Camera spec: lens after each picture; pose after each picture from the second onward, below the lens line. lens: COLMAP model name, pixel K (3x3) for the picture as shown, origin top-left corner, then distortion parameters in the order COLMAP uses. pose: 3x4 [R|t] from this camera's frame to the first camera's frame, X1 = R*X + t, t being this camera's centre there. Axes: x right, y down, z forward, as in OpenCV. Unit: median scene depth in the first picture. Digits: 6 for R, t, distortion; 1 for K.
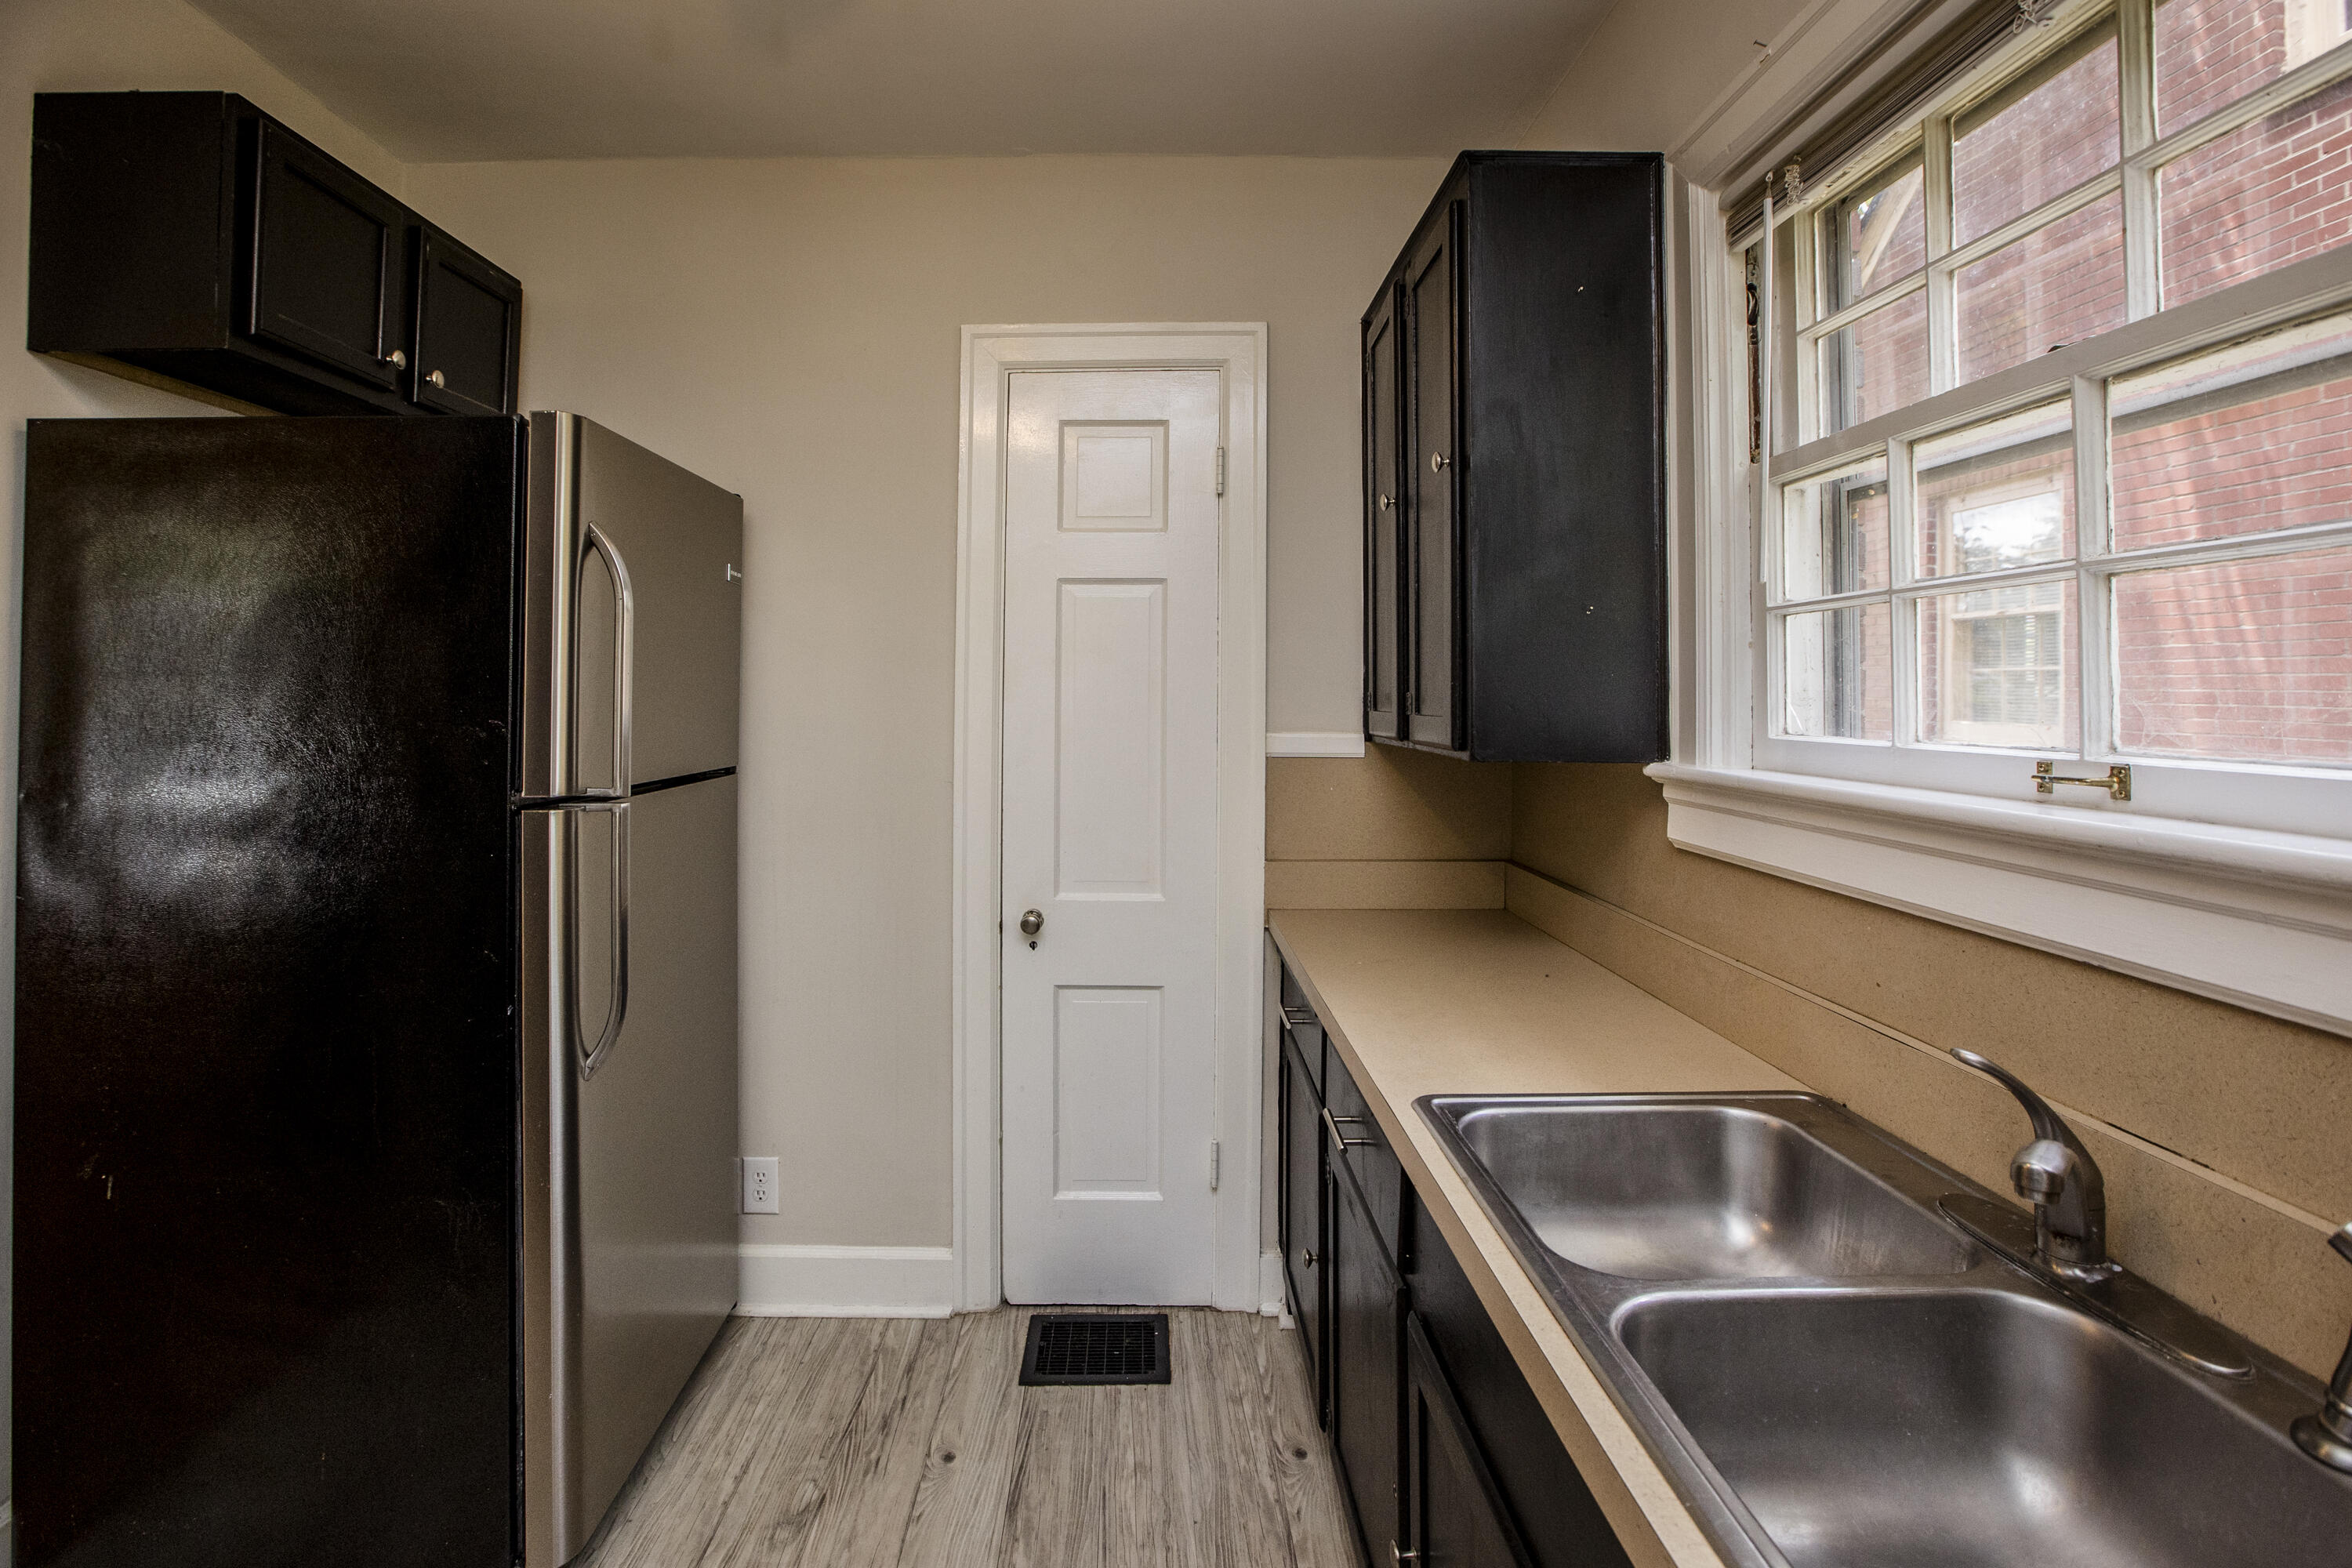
lens RADIAL K [[1110.0, 0, 1220.7], [0, 1110.0, 664.8], [0, 0, 1]] dist [-0.031176, 0.009774]
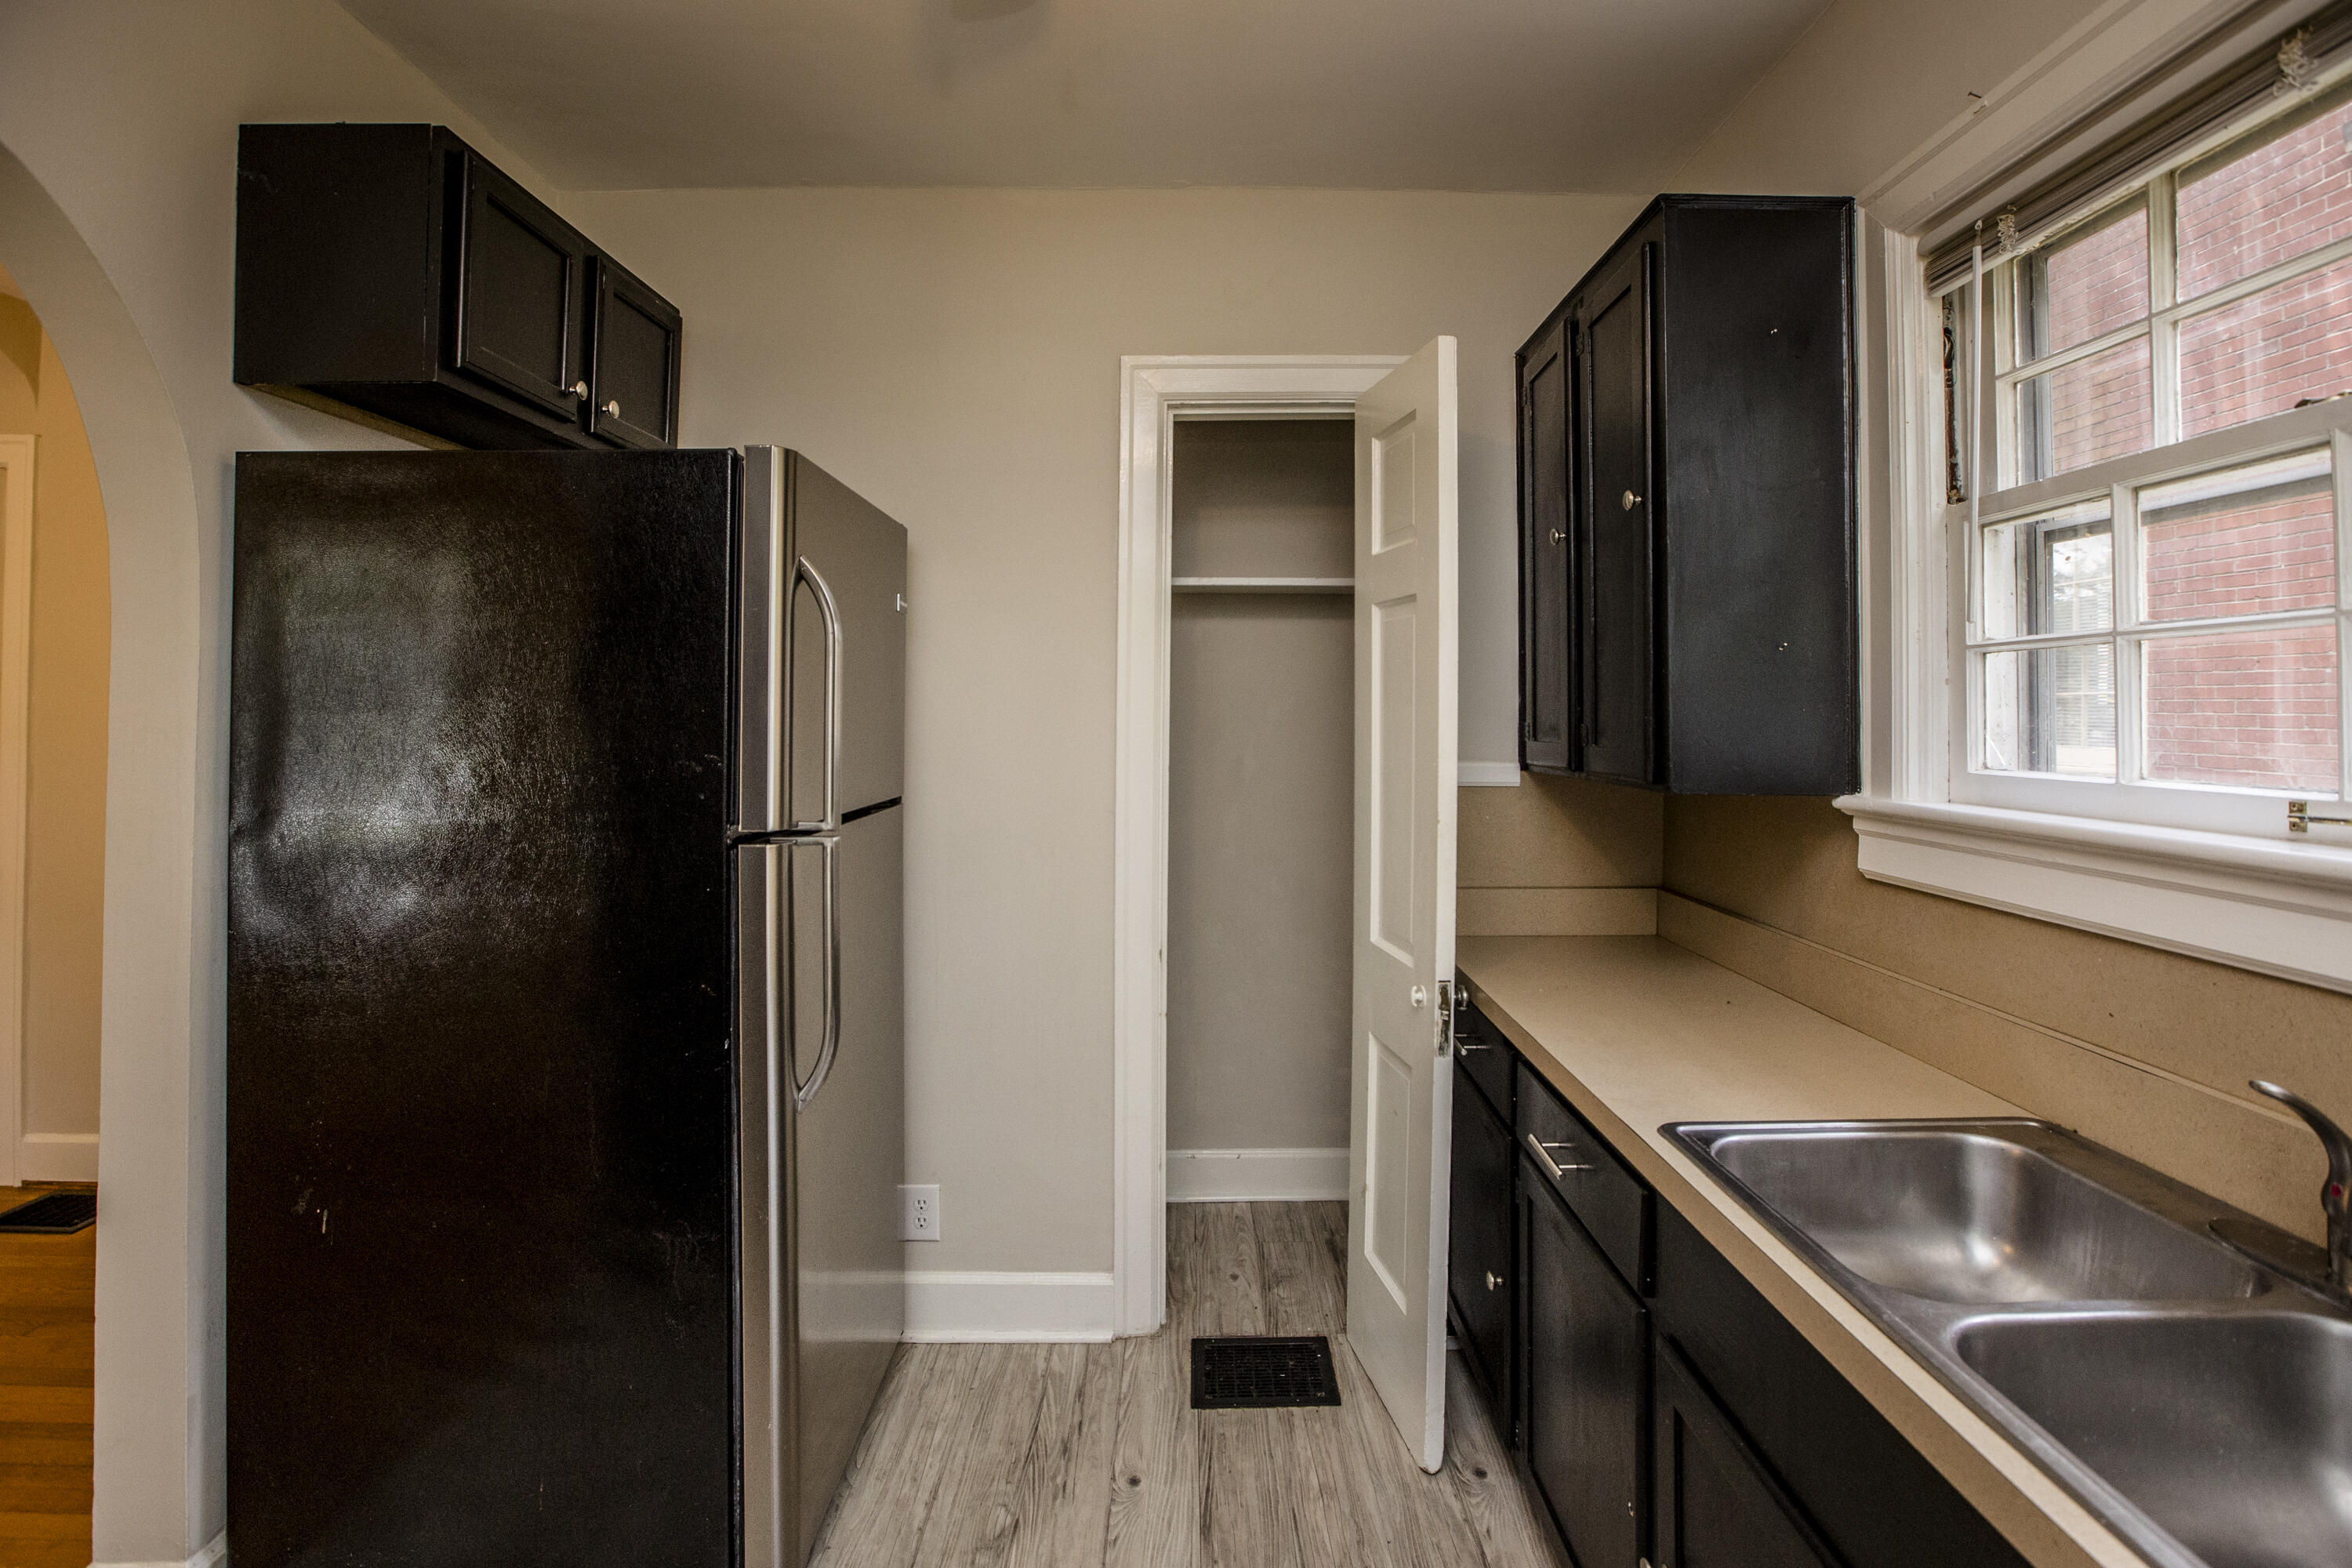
lens RADIAL K [[1108.3, 0, 1282.0], [0, 1108.3, 688.3], [0, 0, 1]] dist [-0.029376, 0.007882]
pose [[0.999902, 0.001185, 0.013925, -0.142112], [-0.001244, 0.999990, 0.004213, -0.013973], [-0.013920, -0.004229, 0.999894, -0.010407]]
